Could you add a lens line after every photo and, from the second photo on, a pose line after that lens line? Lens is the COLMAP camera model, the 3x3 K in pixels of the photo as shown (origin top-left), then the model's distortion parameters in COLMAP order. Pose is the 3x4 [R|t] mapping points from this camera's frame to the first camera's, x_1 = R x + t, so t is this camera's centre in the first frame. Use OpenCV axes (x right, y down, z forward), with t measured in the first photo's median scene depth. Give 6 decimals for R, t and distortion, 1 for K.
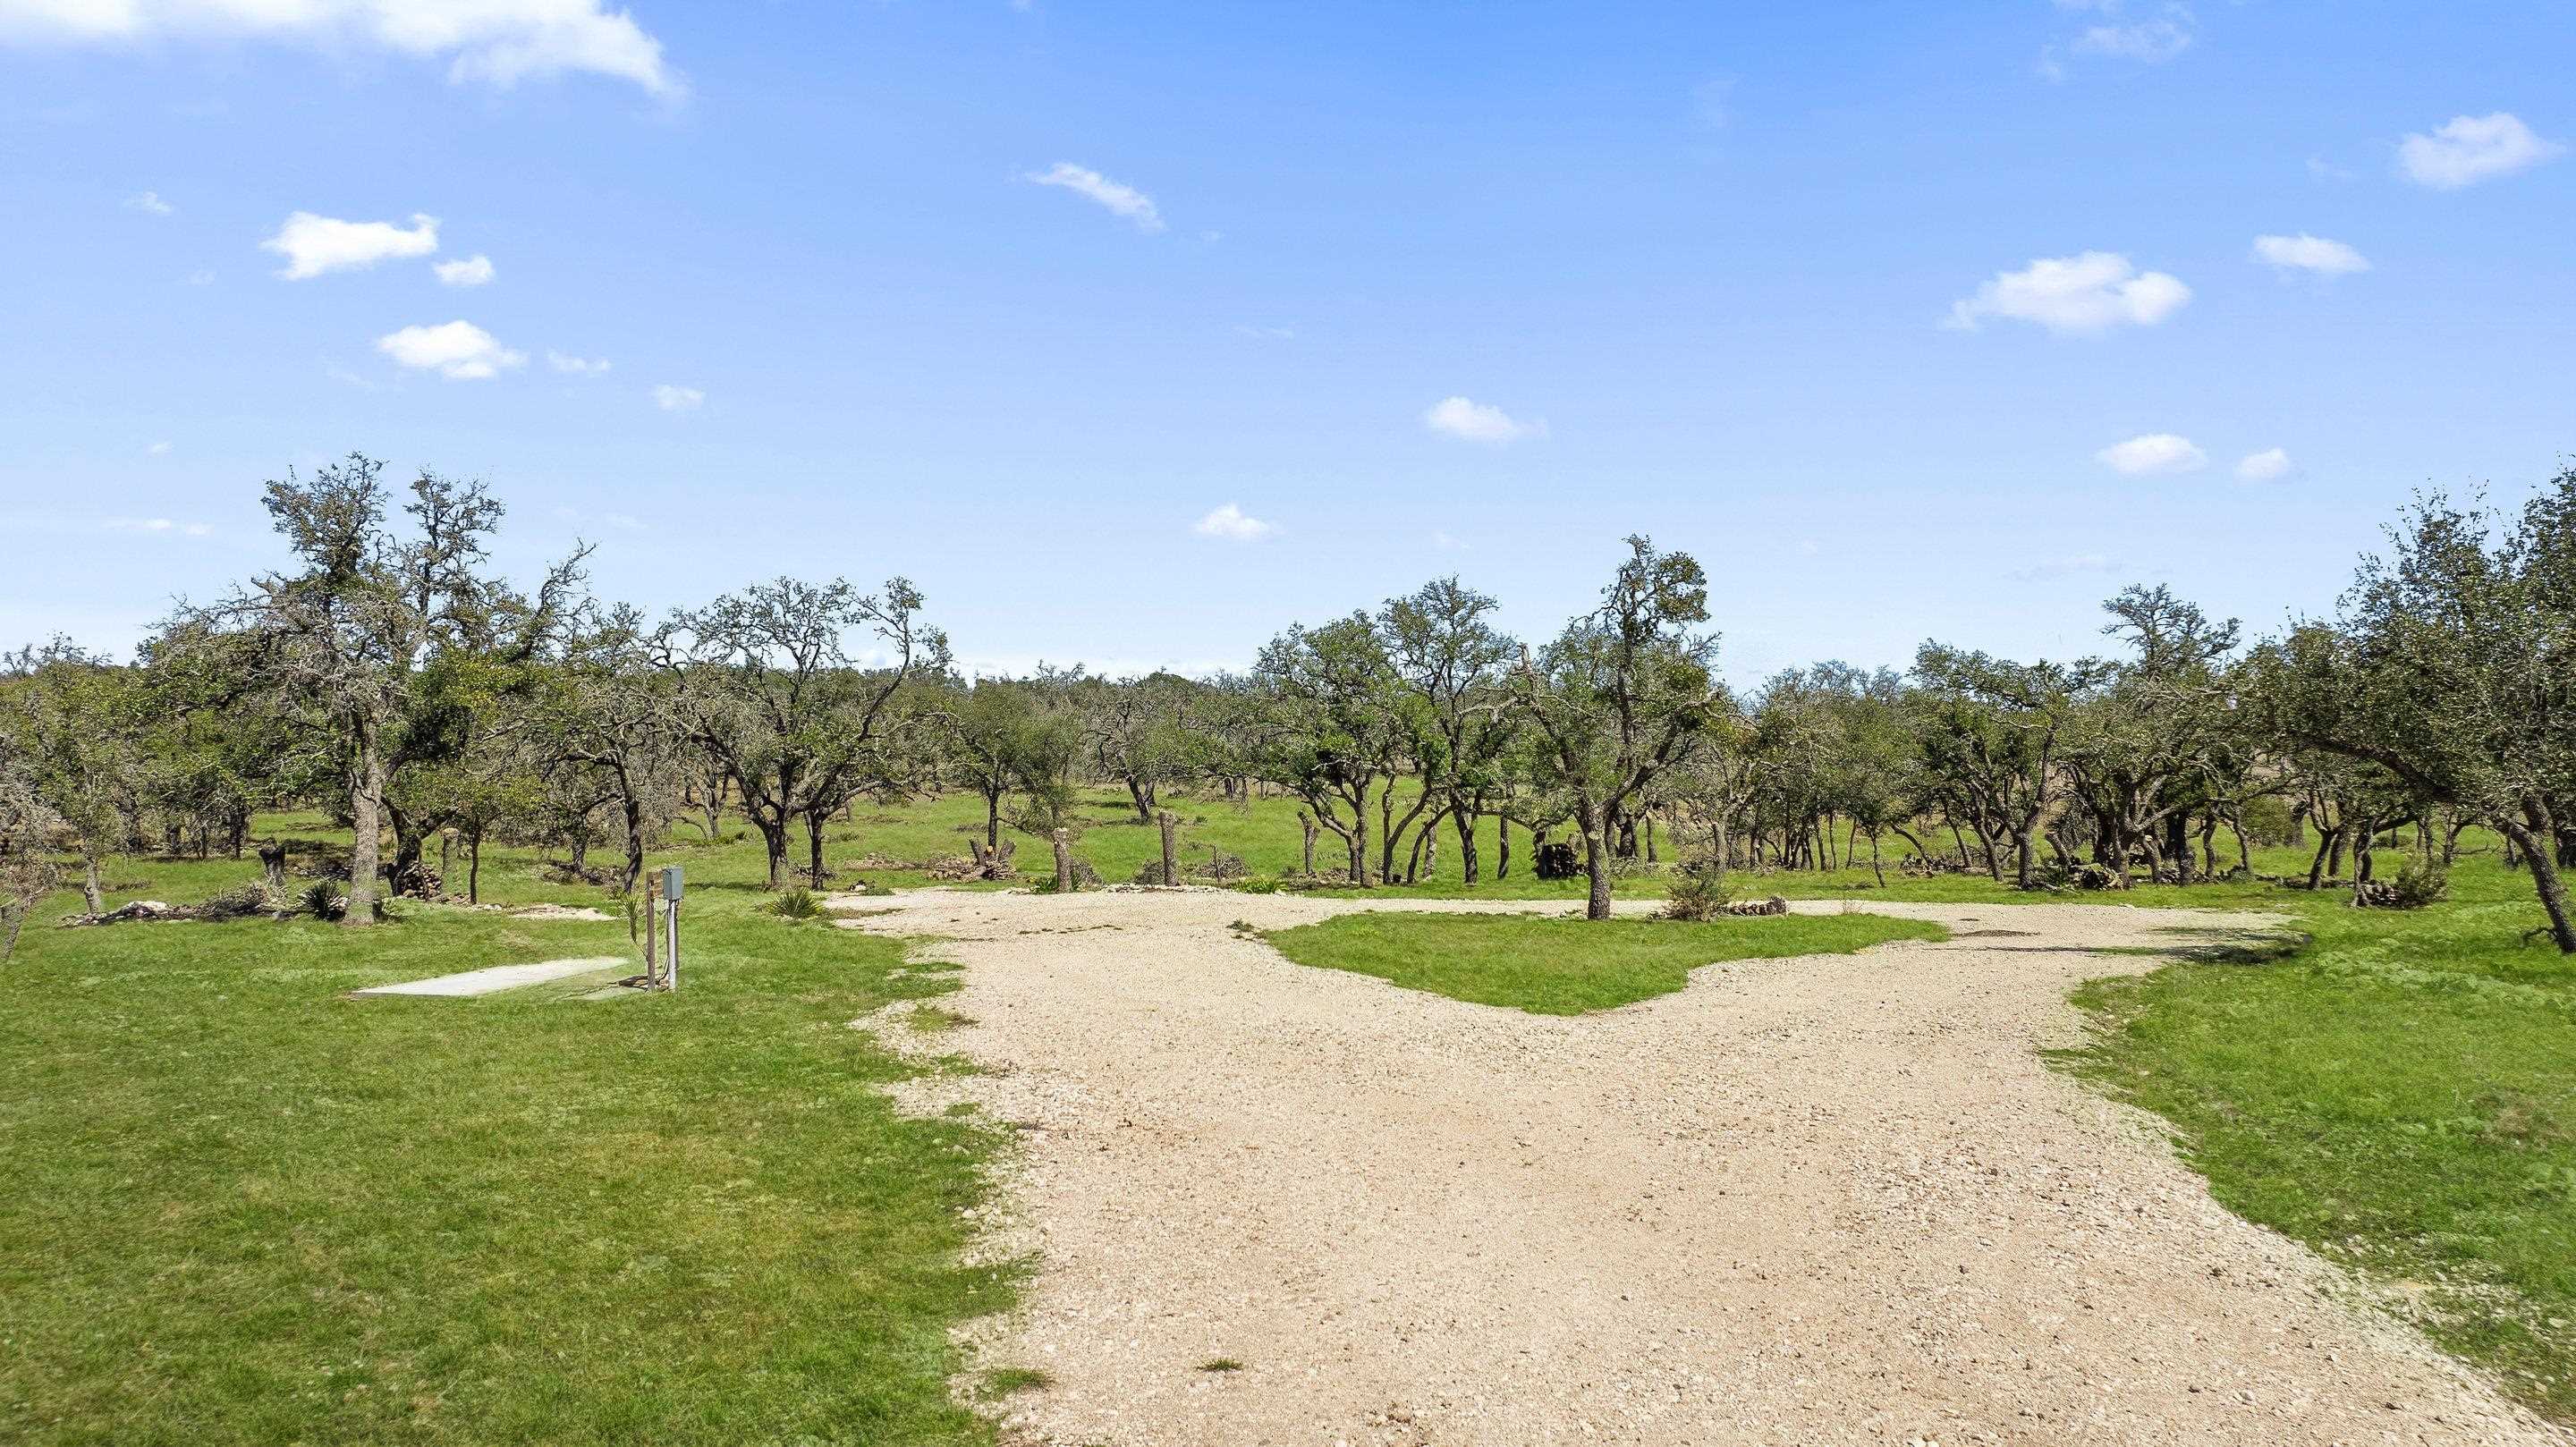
lens RADIAL K [[1796.2, 0, 1253.0], [0, 1796.2, 720.3], [0, 0, 1]] dist [-0.006891, -0.000074]
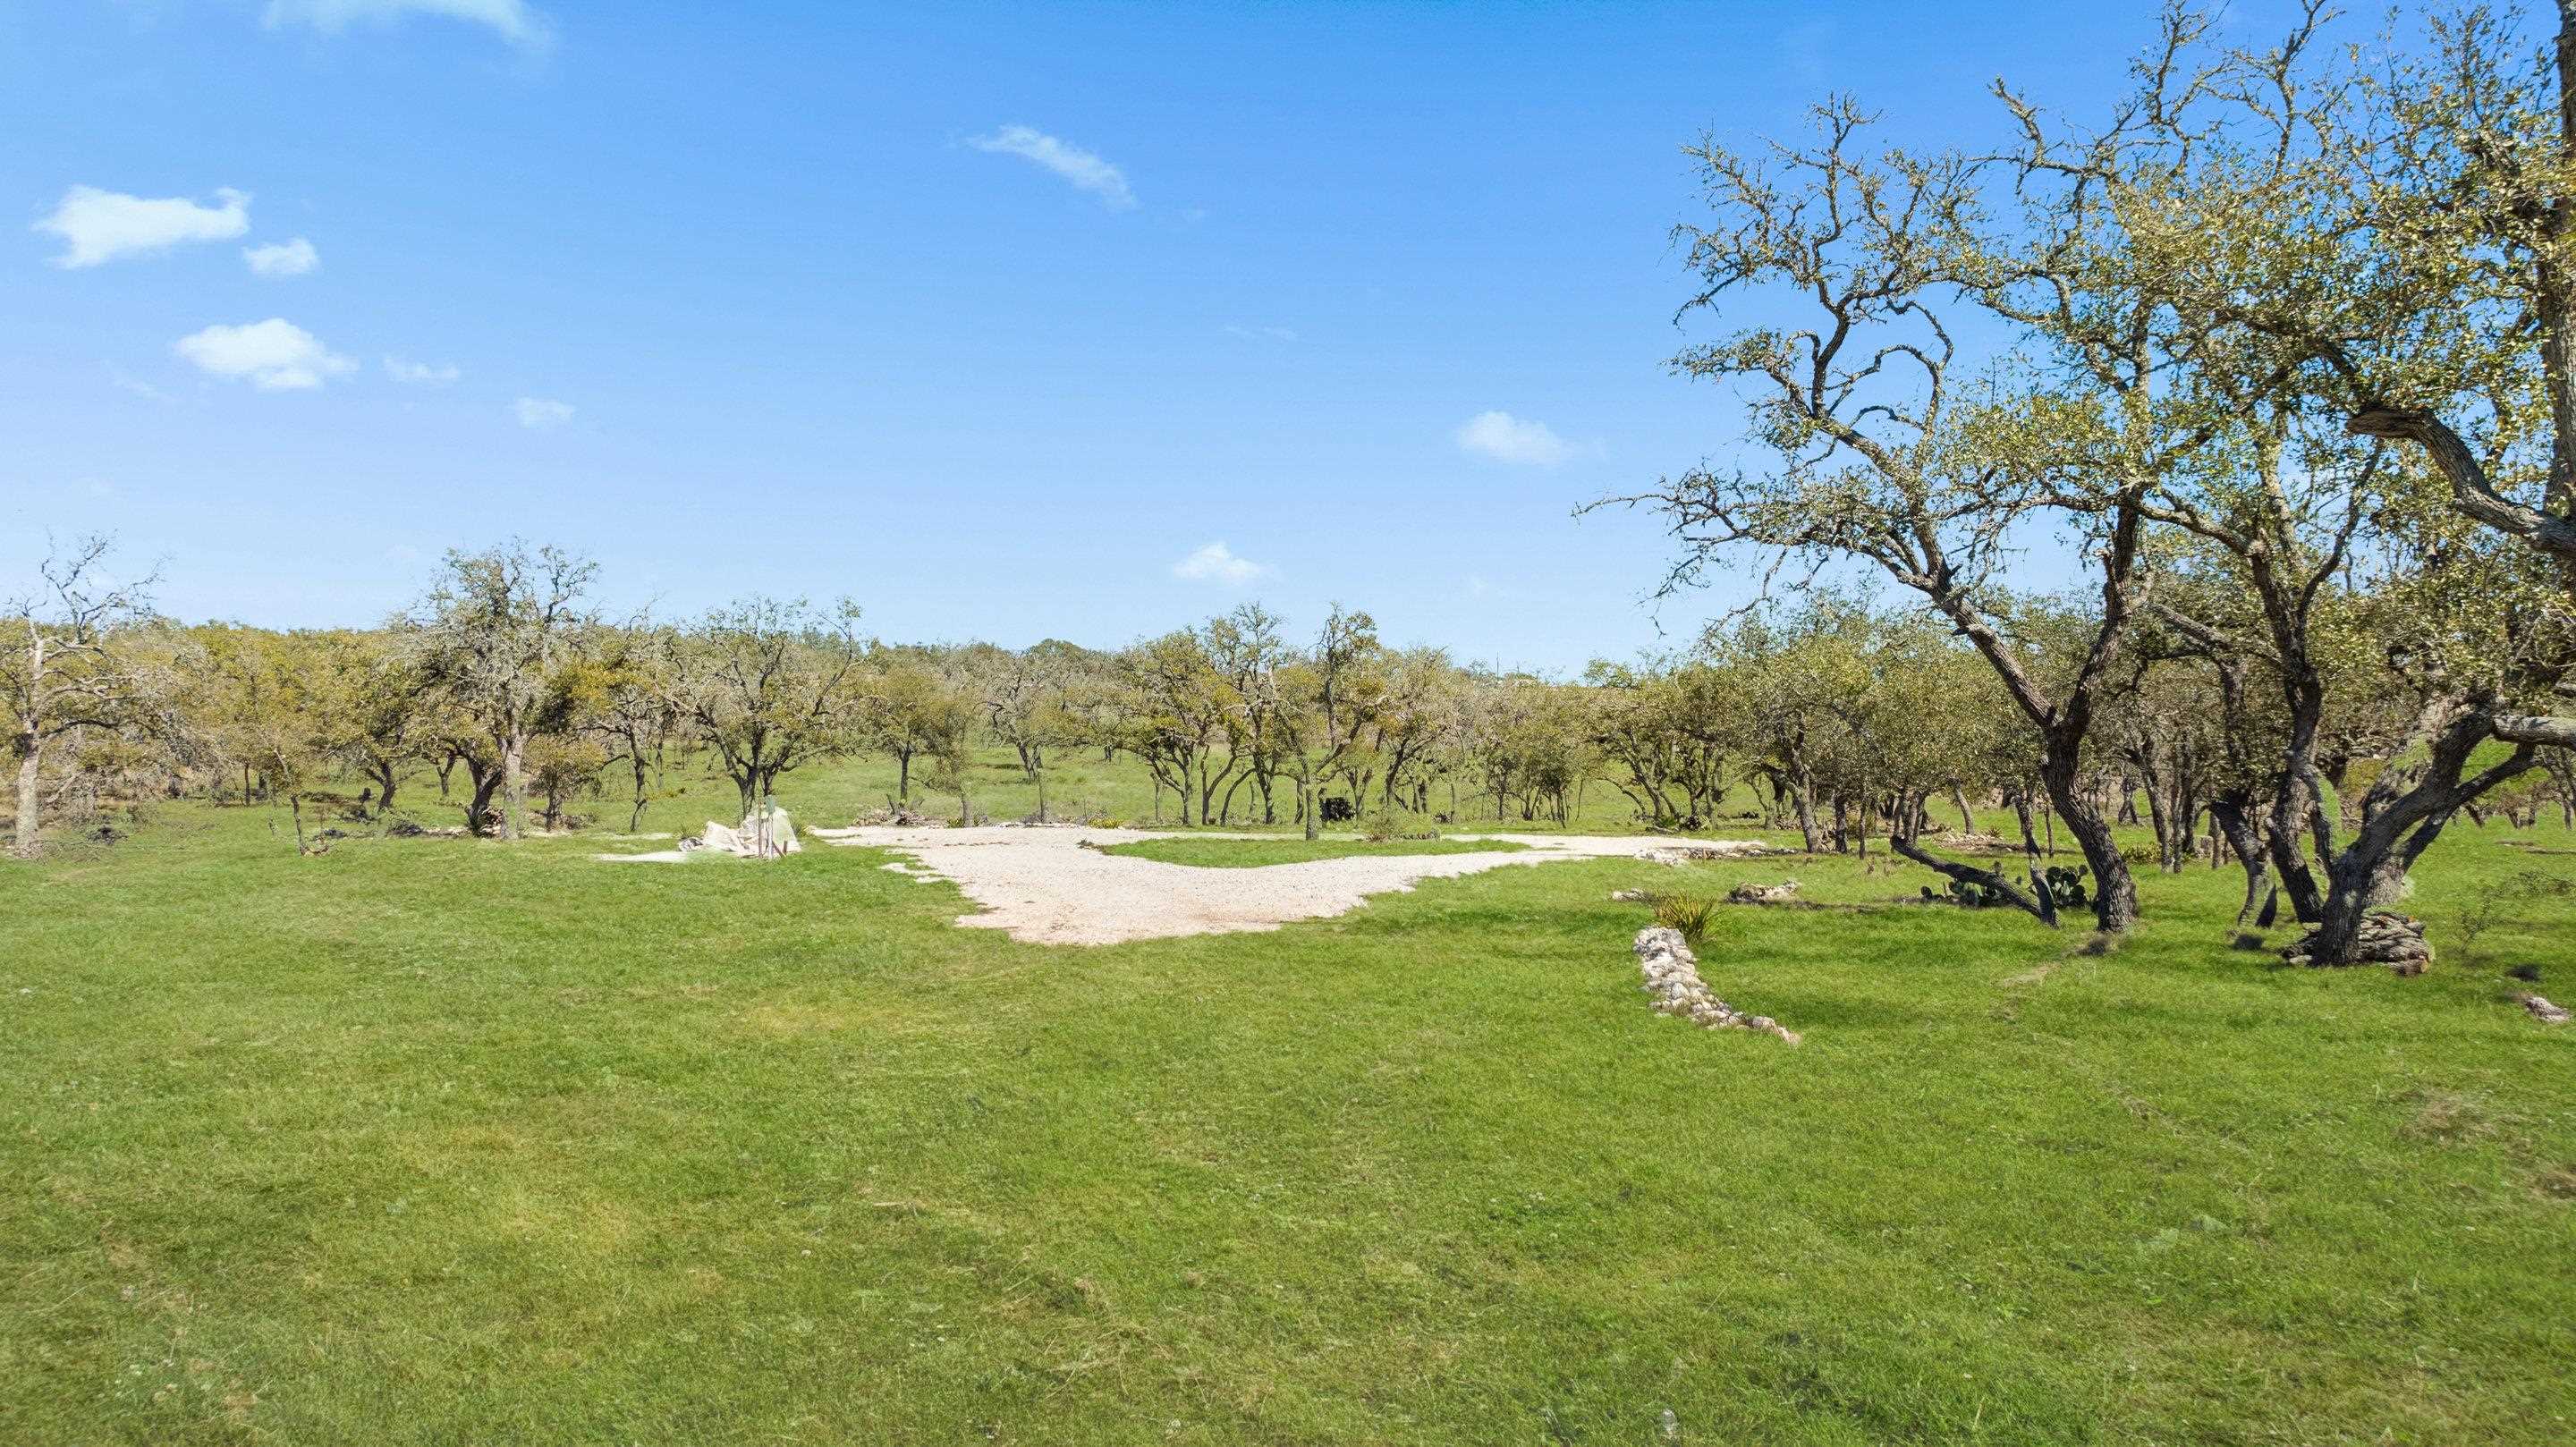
lens RADIAL K [[1796.2, 0, 1253.0], [0, 1796.2, 720.3], [0, 0, 1]] dist [-0.006891, -0.000074]
pose [[0.998183, 0.009380, 0.059526, 0.026770], [-0.010583, 0.999746, 0.019919, -0.015429], [-0.059324, -0.020513, 0.998028, -0.344450]]
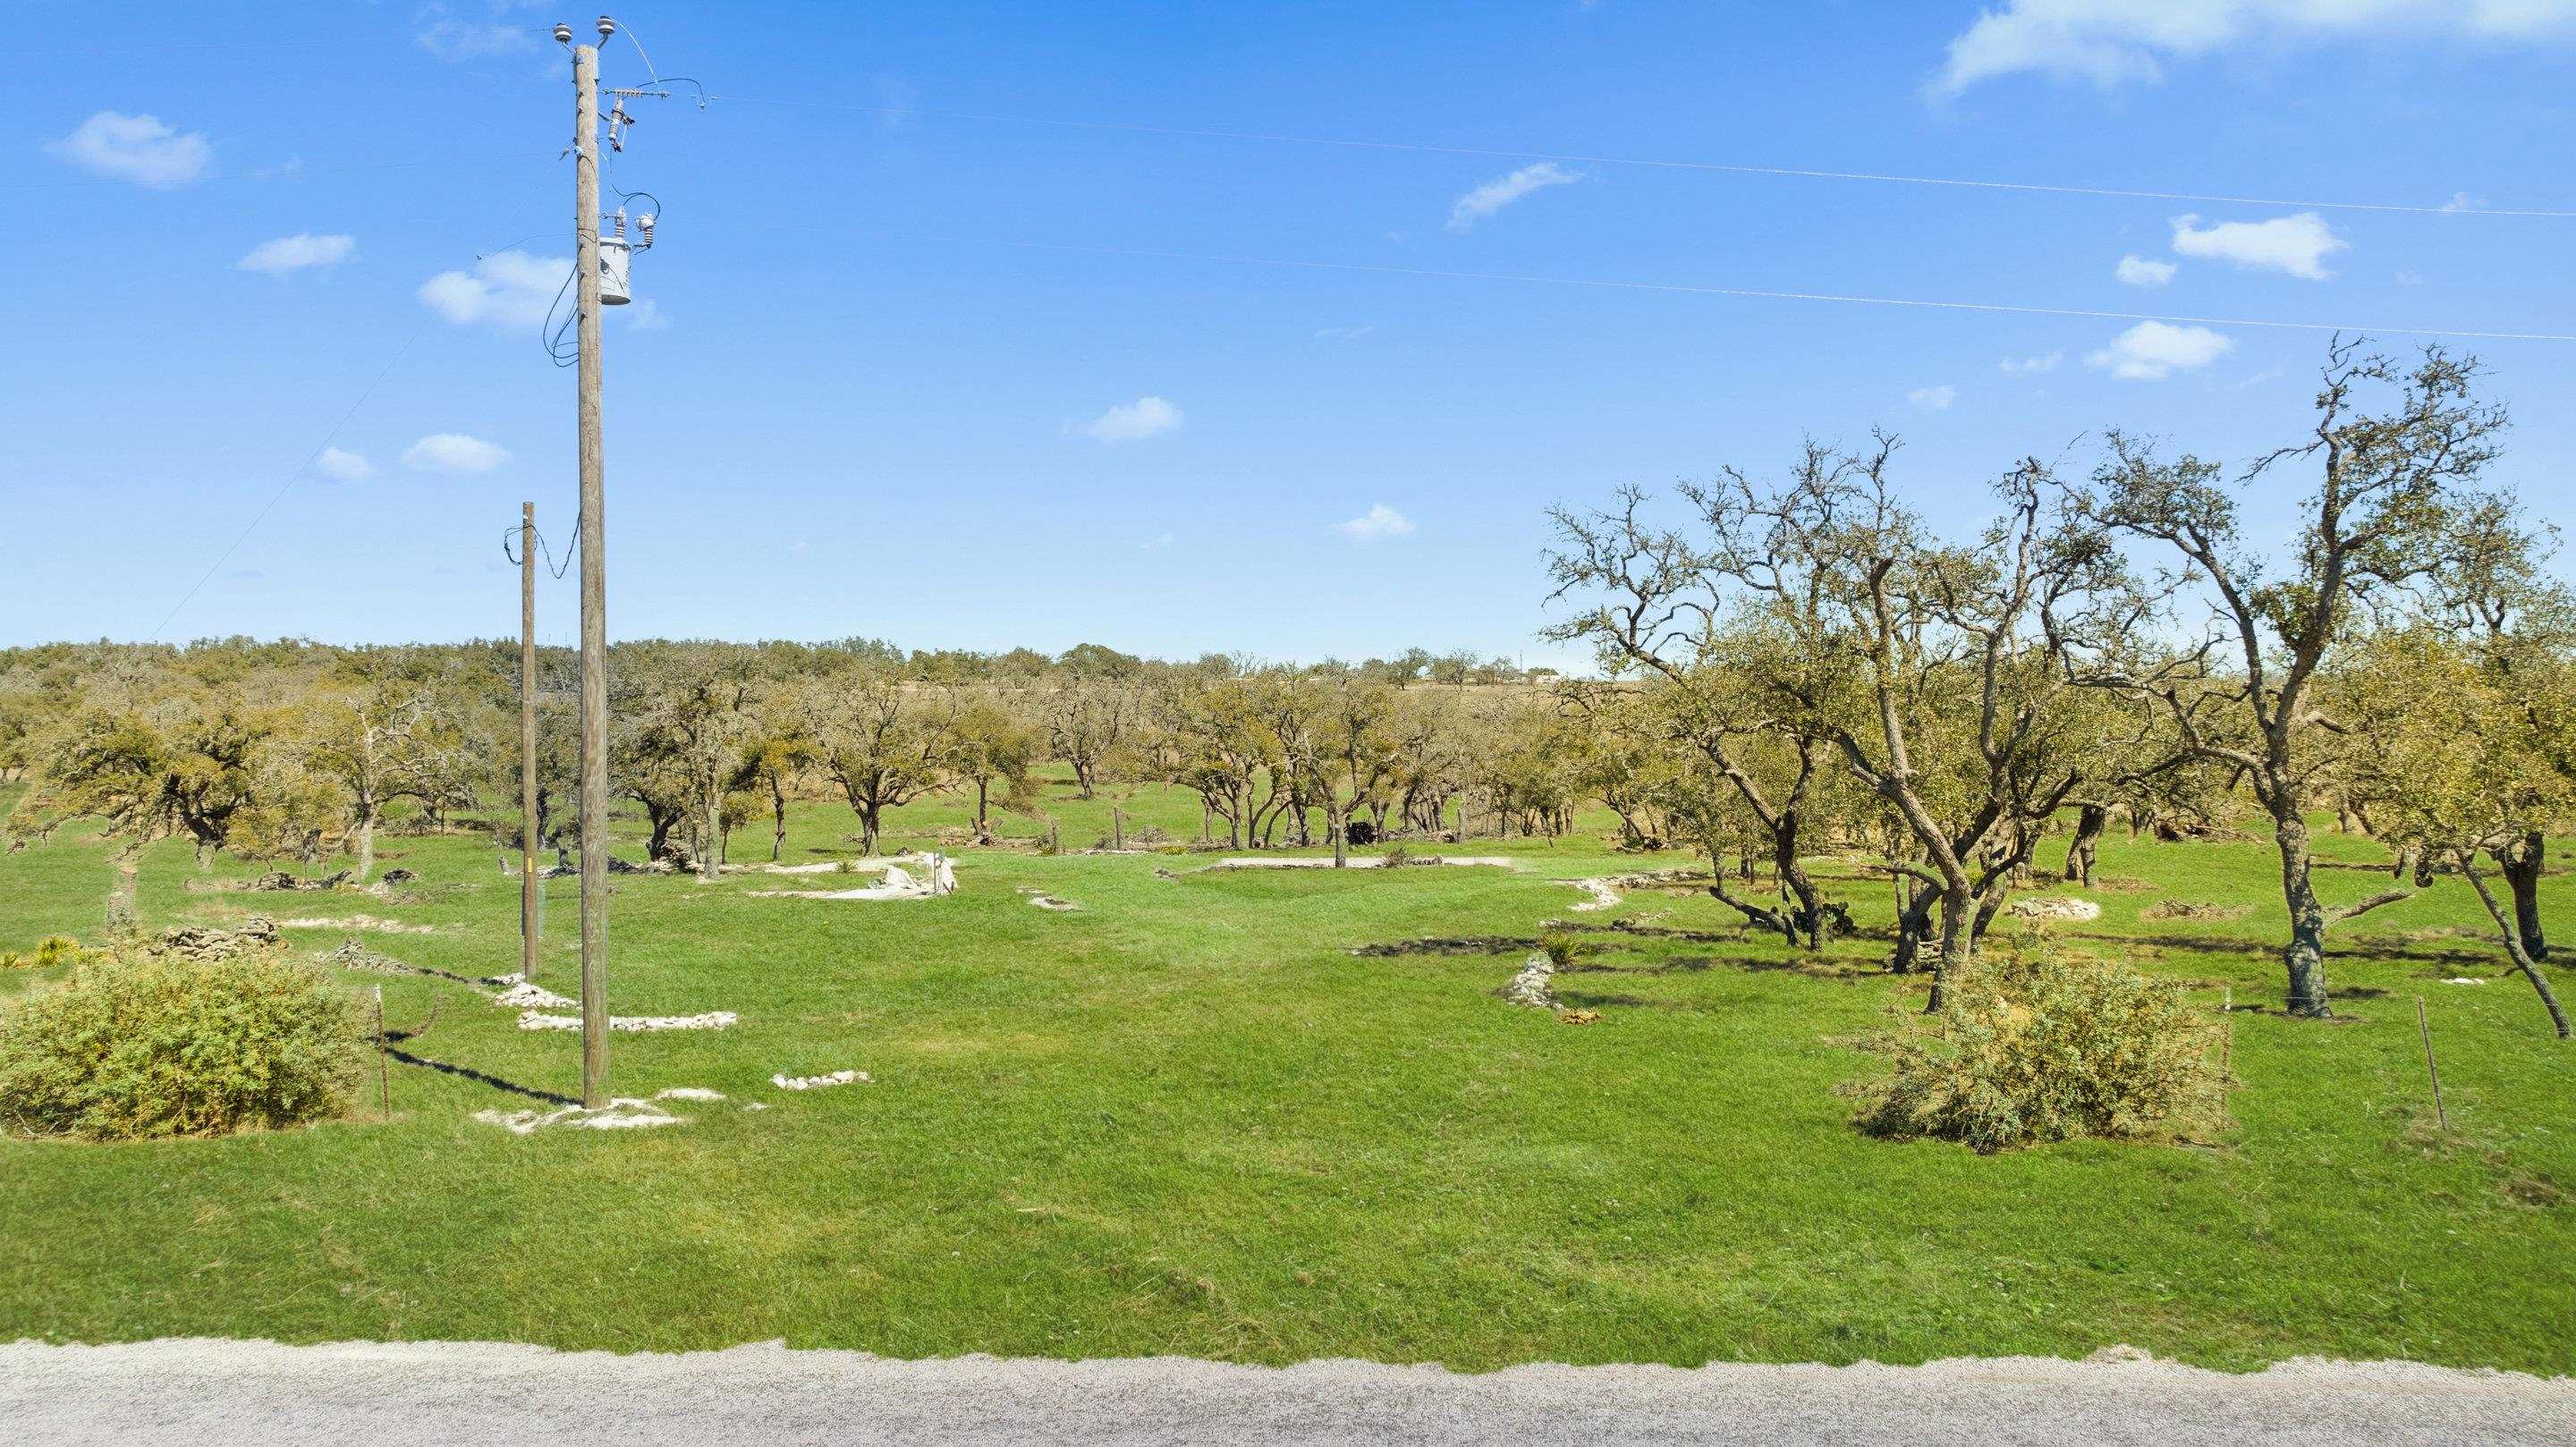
lens RADIAL K [[1796.2, 0, 1253.0], [0, 1796.2, 720.3], [0, 0, 1]] dist [-0.006891, -0.000074]
pose [[0.999038, -0.004449, 0.043621, 0.004169], [0.003353, 0.999677, 0.025182, -0.063231], [-0.043719, -0.025012, 0.998731, -0.601768]]
